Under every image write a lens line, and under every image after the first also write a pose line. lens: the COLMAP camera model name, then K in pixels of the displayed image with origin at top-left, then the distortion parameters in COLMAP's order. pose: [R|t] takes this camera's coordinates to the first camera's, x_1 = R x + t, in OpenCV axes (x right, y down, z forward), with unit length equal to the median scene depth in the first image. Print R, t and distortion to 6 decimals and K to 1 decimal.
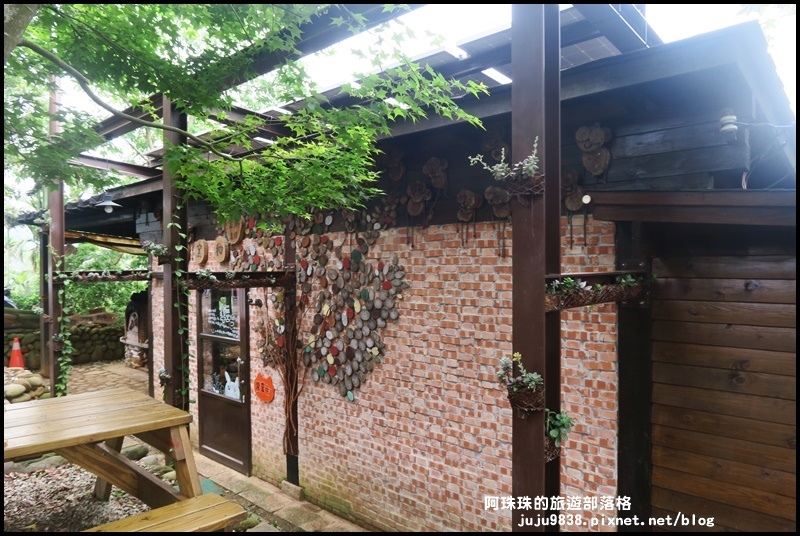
lens RADIAL K [[567.3, 0, 400.0], [0, 567.3, 268.0], [0, 0, 1]] dist [-0.005247, -0.001336]
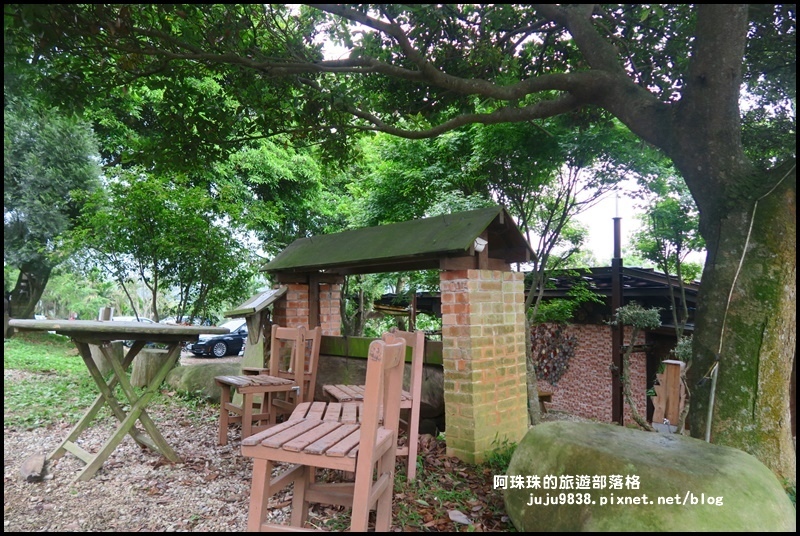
lens RADIAL K [[567.3, 0, 400.0], [0, 567.3, 268.0], [0, 0, 1]] dist [-0.005247, -0.001336]
pose [[0.978923, 0.014252, -0.203733, -0.280878], [-0.030199, 0.996698, -0.075380, -0.107159], [0.201986, 0.079943, 0.976120, -1.952343]]
